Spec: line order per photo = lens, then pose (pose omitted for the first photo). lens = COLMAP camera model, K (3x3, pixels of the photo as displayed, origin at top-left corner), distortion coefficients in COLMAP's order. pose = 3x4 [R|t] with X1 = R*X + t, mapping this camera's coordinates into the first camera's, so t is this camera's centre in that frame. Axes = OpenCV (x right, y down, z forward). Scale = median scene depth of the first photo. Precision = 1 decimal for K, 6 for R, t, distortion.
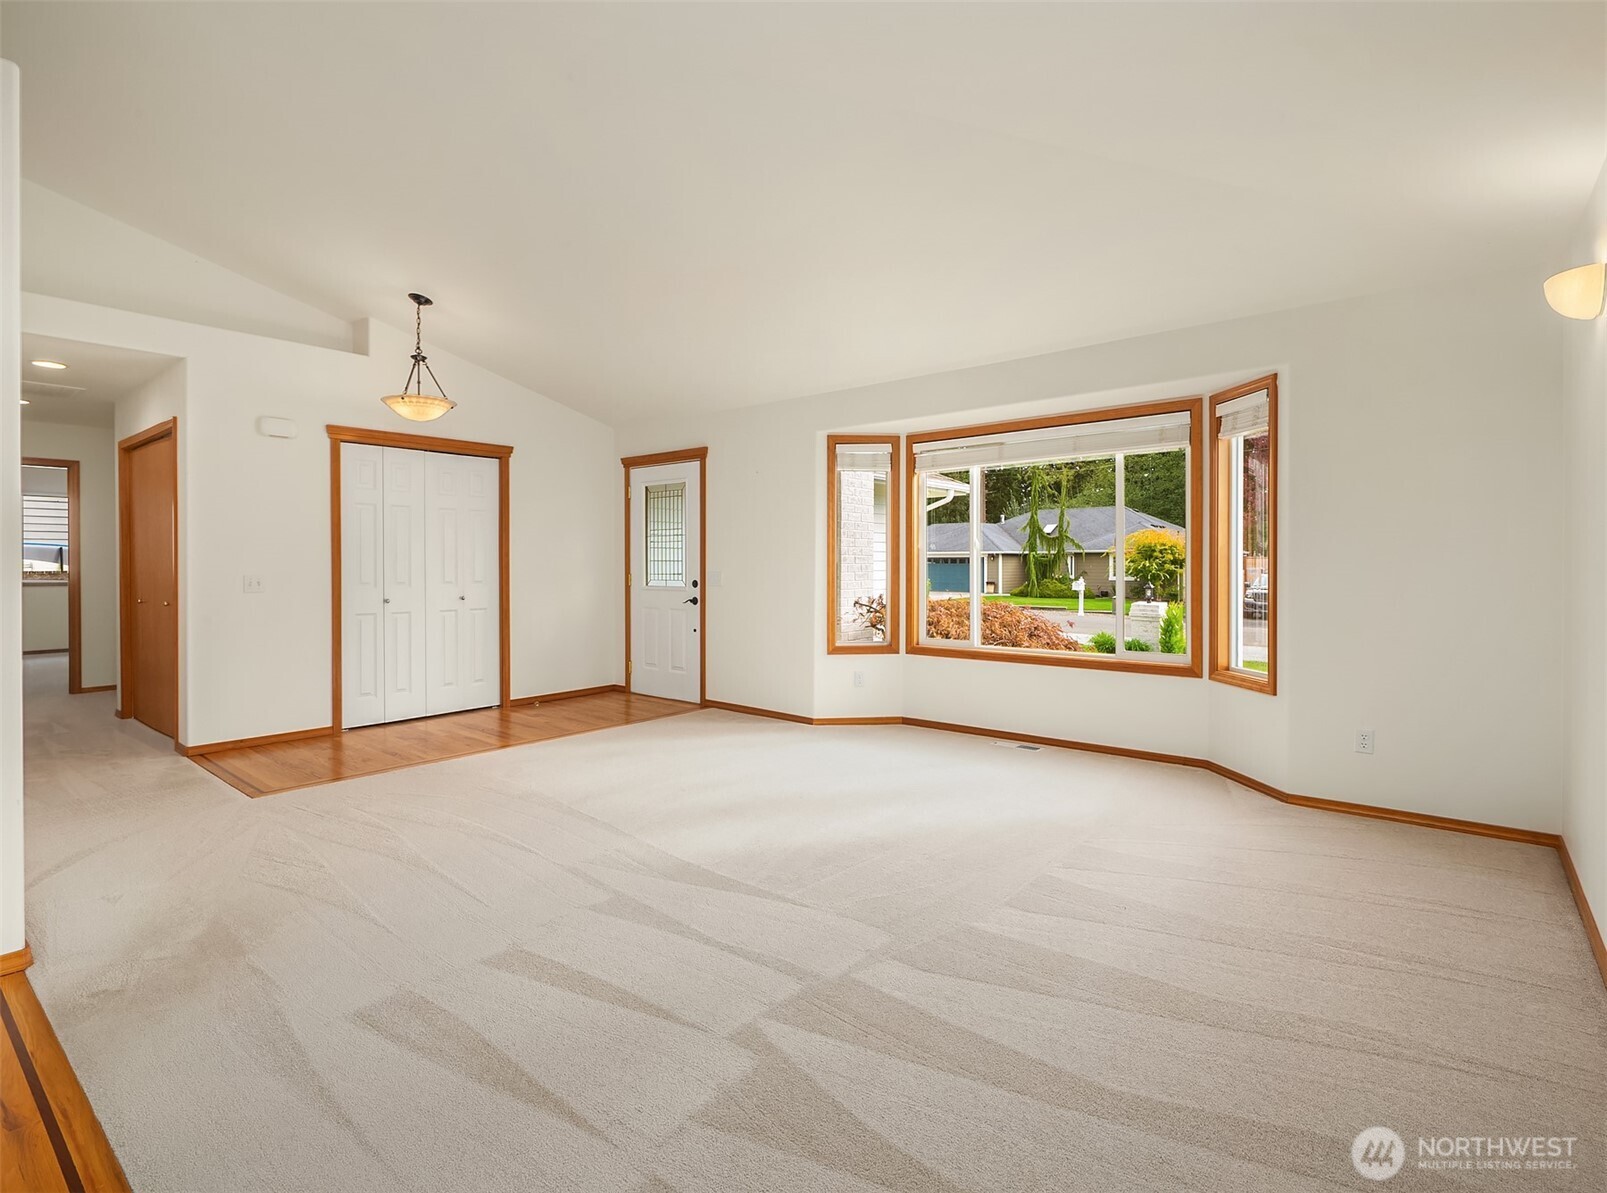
lens RADIAL K [[785.9, 0, 808.7], [0, 785.9, 561.0], [0, 0, 1]] dist [-0.002756, -0.000816]
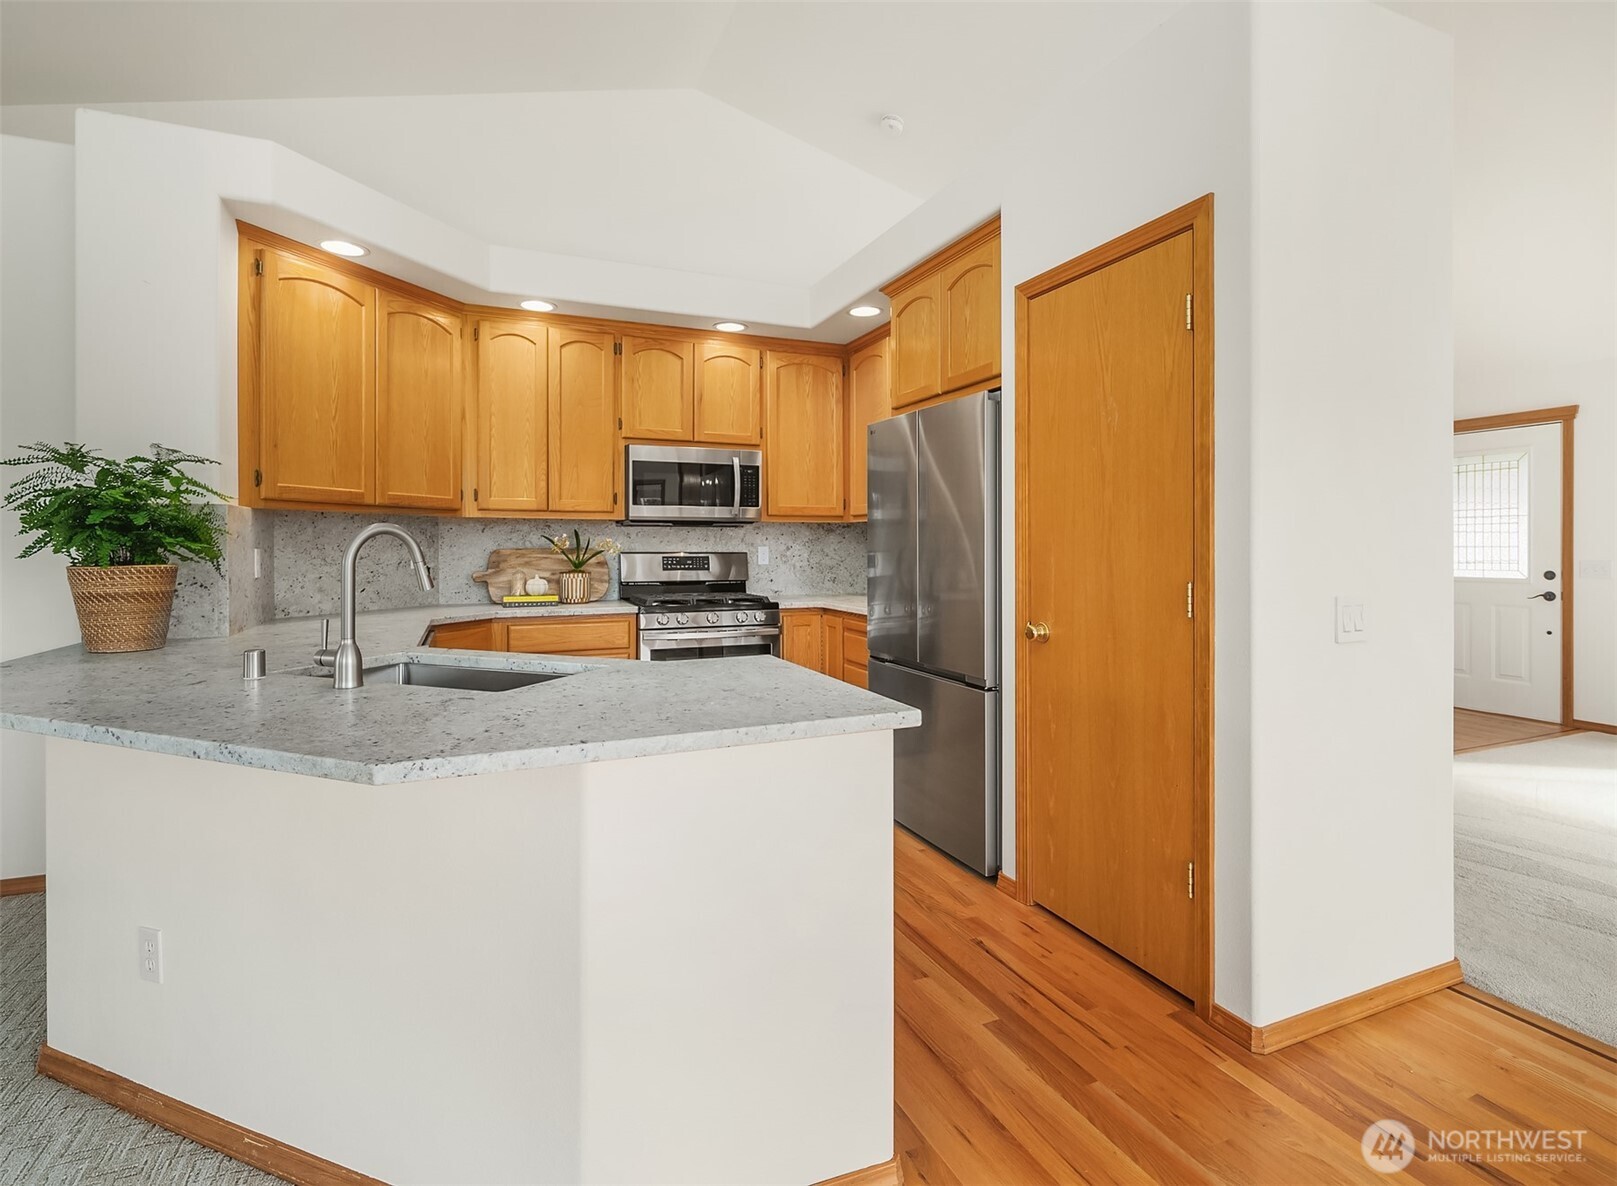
lens RADIAL K [[790.8, 0, 811.7], [0, 790.8, 544.6], [0, 0, 1]] dist [-0.002756, -0.000816]
pose [[0.884833, -0.002331, -0.465903, -0.446113], [0.002357, 0.999997, -0.000526, -0.004113], [0.465903, -0.000633, 0.884835, -0.076321]]
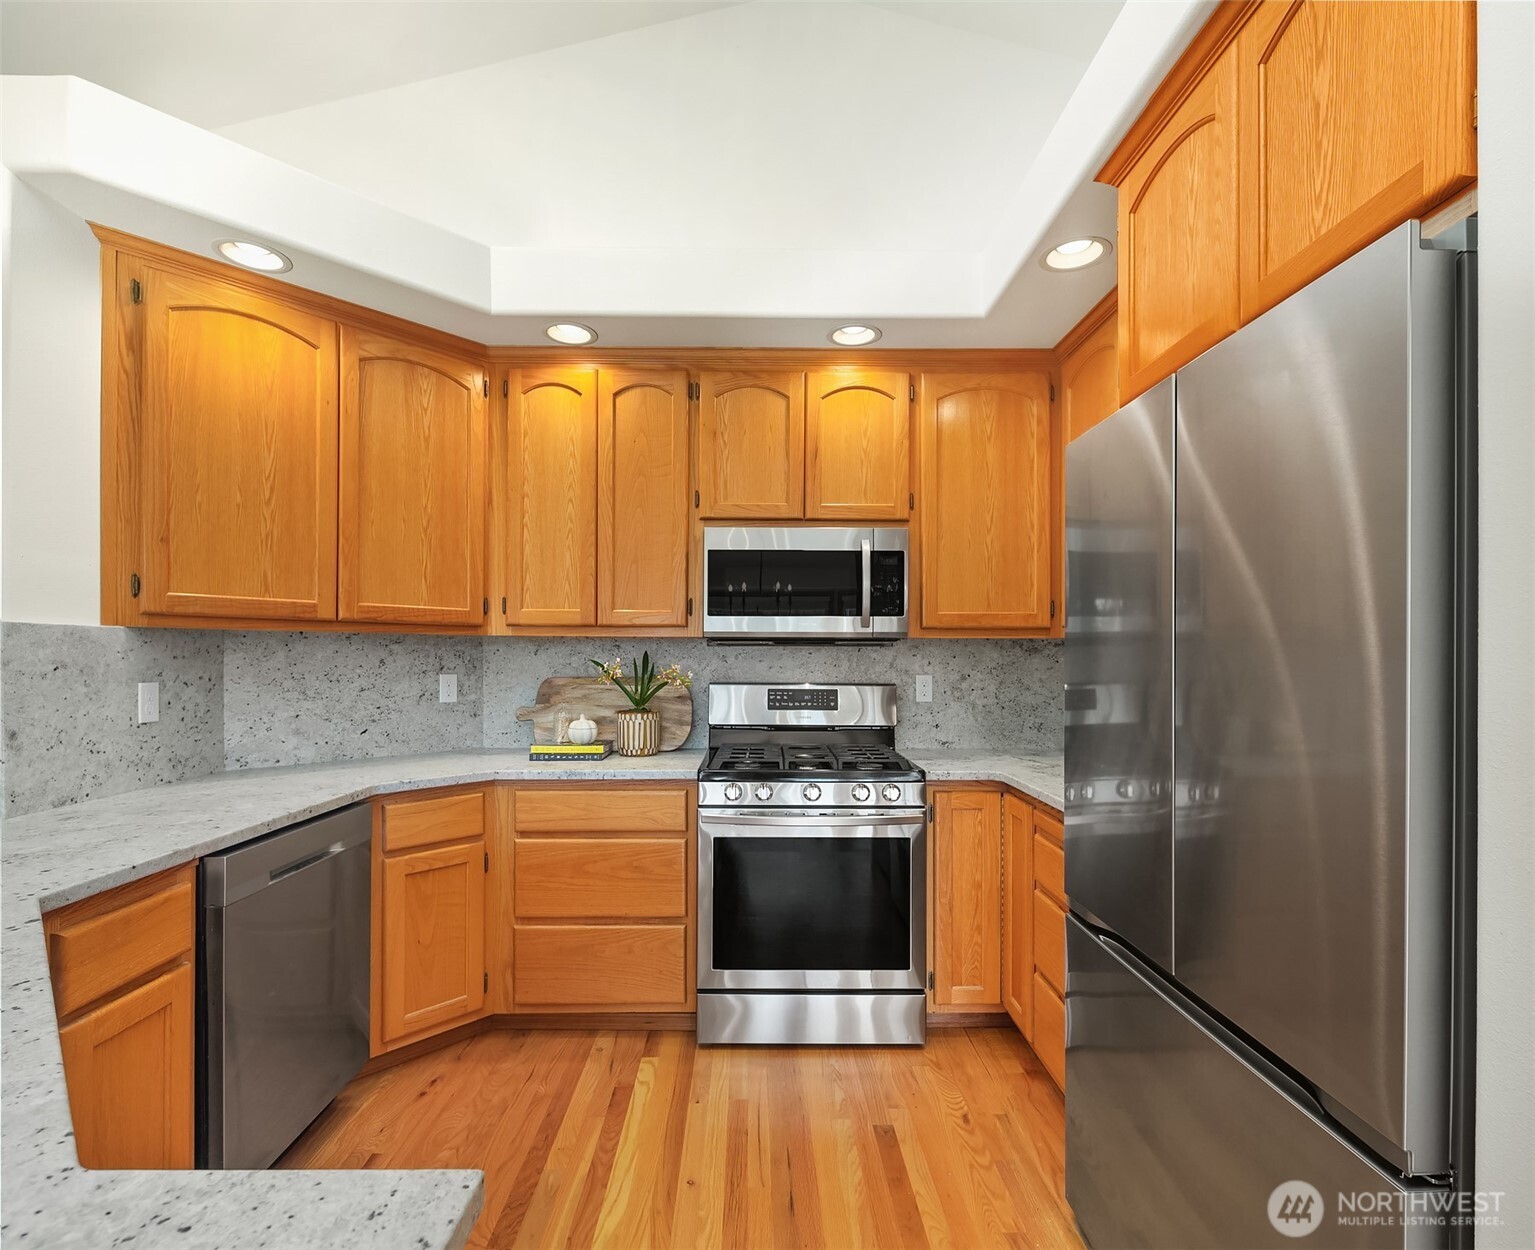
lens RADIAL K [[750.4, 0, 764.0], [0, 750.4, 659.8], [0, 0, 1]] dist [-0.006071, -0.000707]
pose [[0.641166, 0.000959, -0.767402, -0.538253], [-0.000665, 1.000000, 0.000694, -0.013072], [0.767402, 0.000065, 0.641166, 0.189882]]
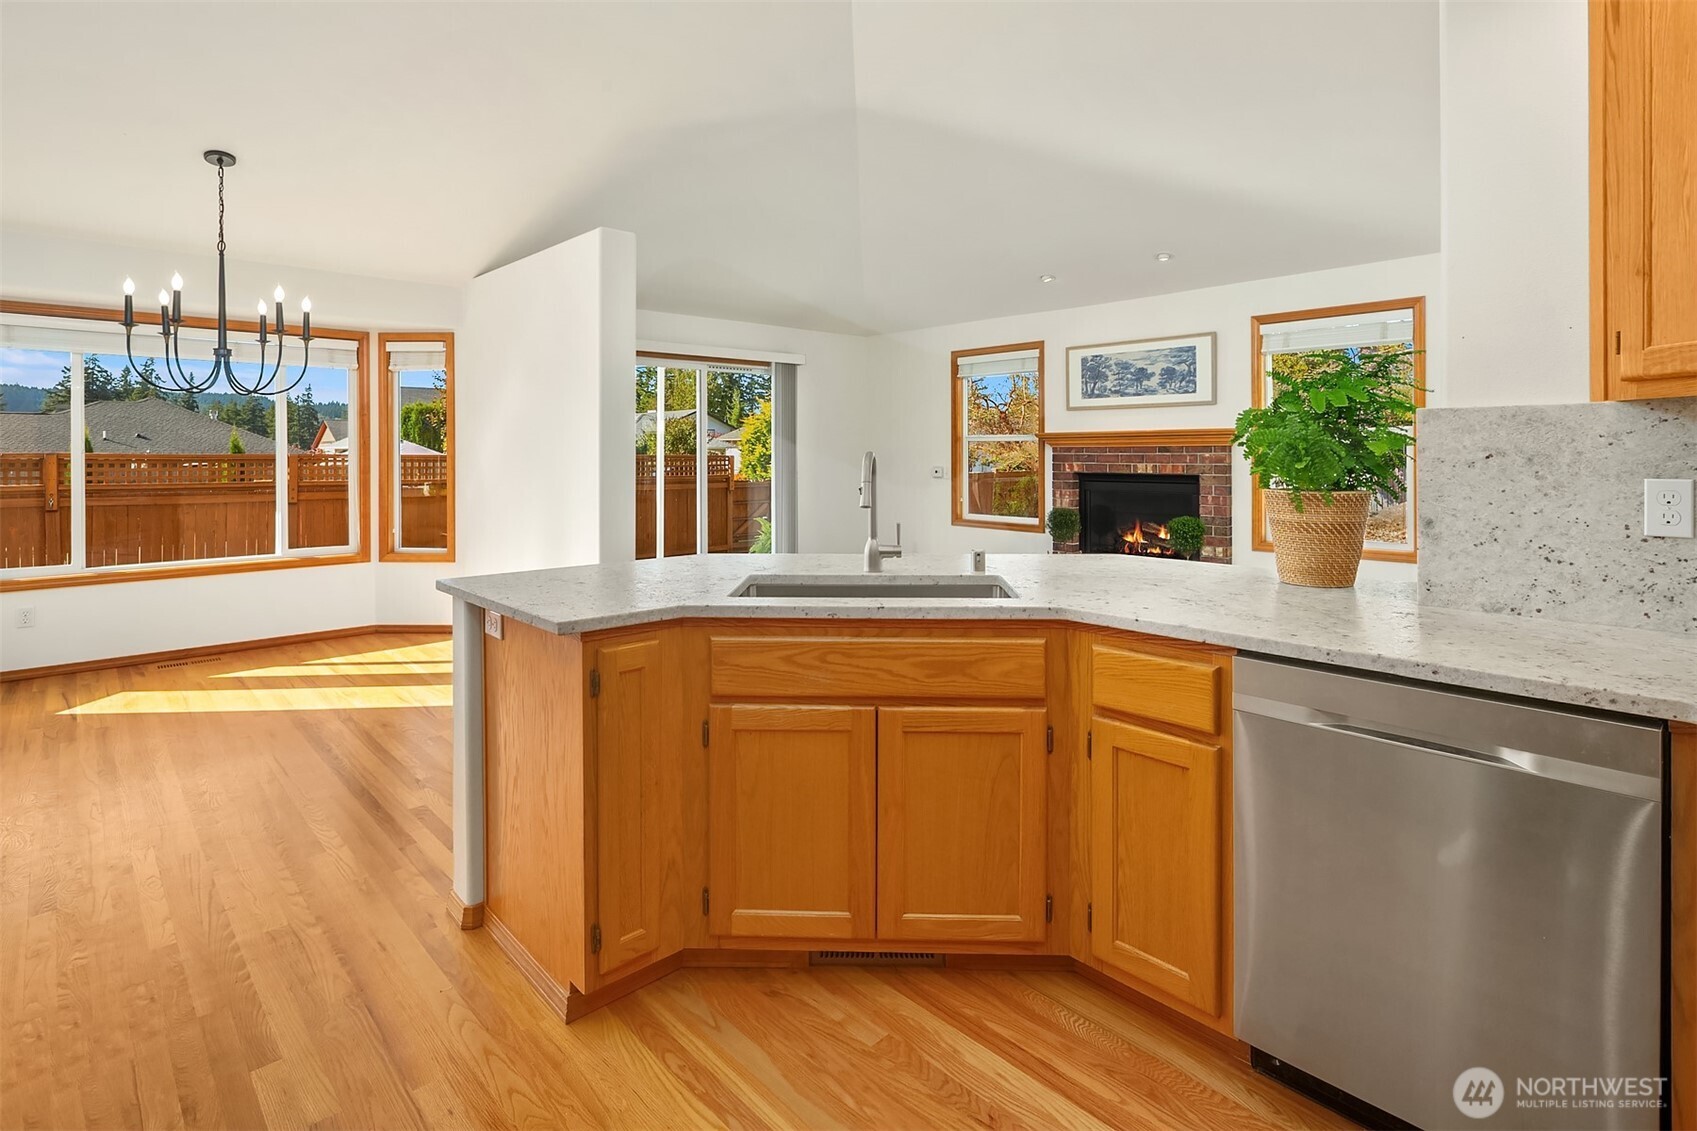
lens RADIAL K [[824.3, 0, 882.2], [0, 824.3, 450.5], [0, 0, 1]] dist [-0.000096, -0.004387]
pose [[-0.994351, -0.004212, 0.106061, -0.764907], [-0.004428, 0.999989, -0.001804, -0.009726], [-0.106052, -0.002263, -0.994358, 0.479421]]
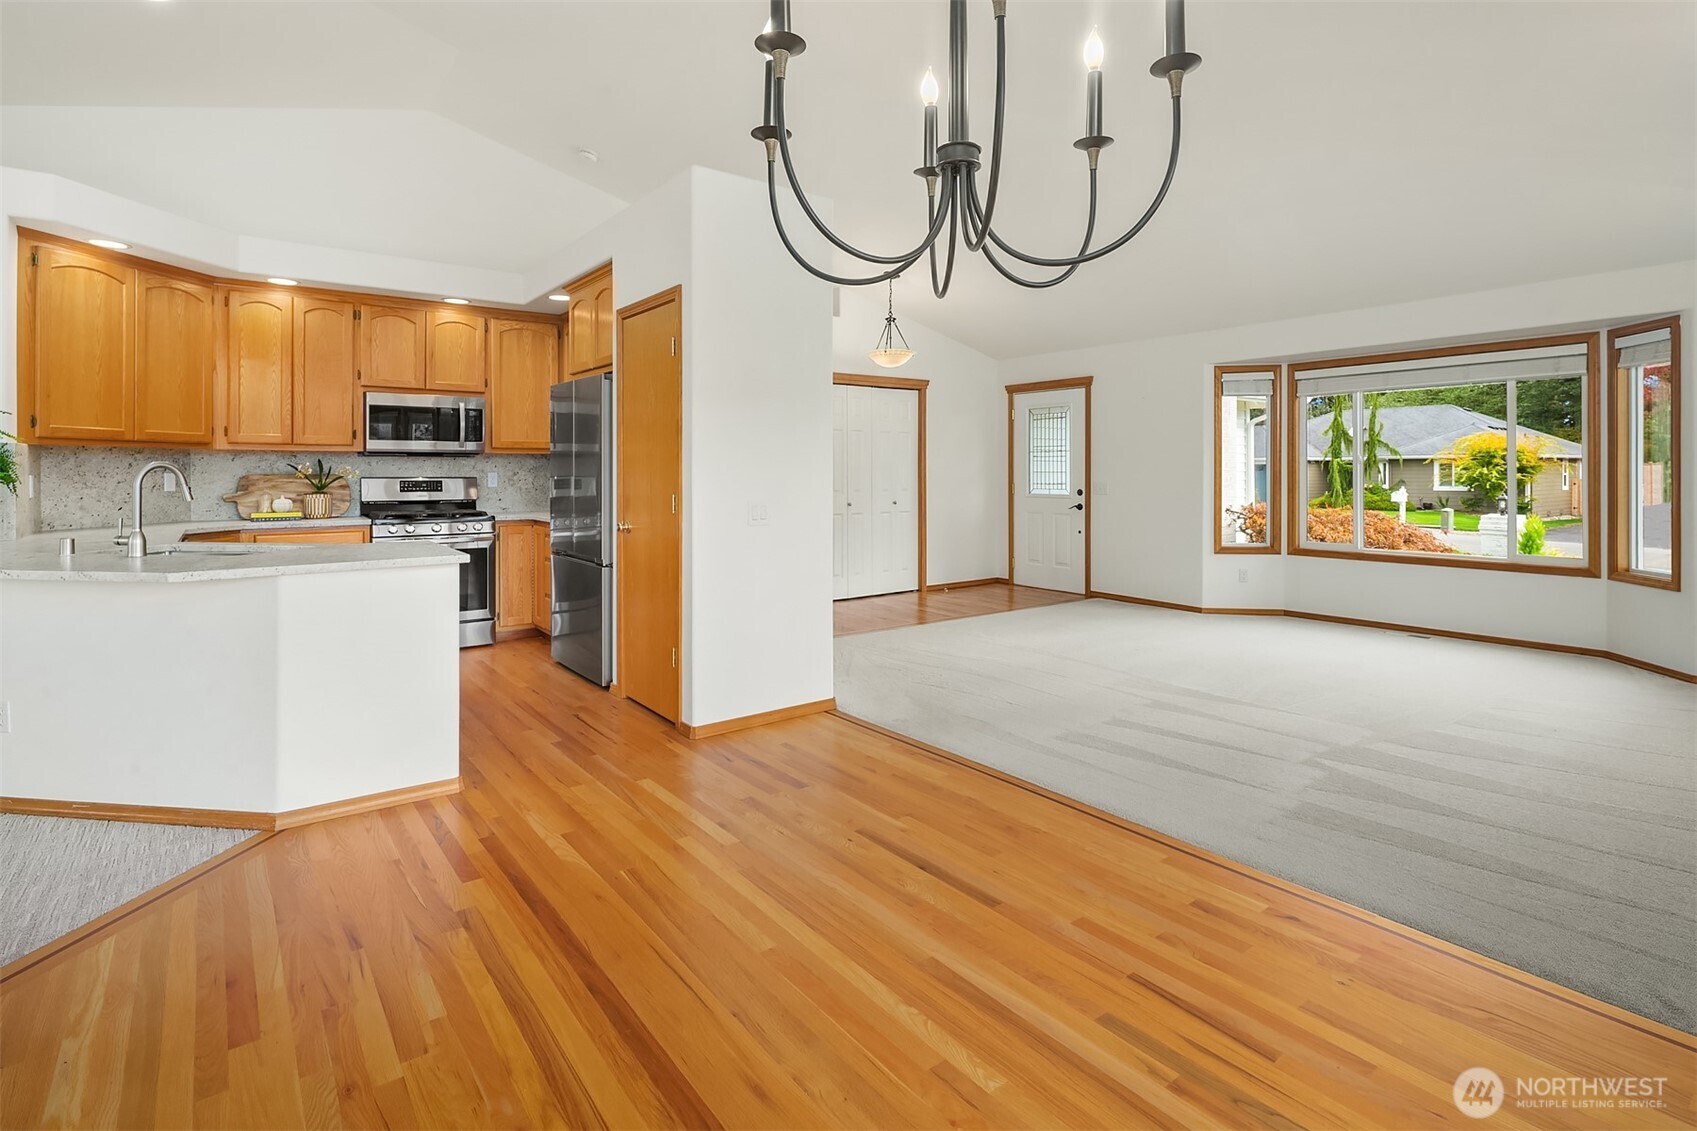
lens RADIAL K [[824.3, 0, 852.8], [0, 824.3, 467.3], [0, 0, 1]] dist [-0.000096, -0.004387]
pose [[0.971412, -0.001204, -0.237398, -0.184807], [0.001015, 0.999999, -0.000917, -0.007802], [0.237399, 0.000650, 0.971412, -0.283816]]
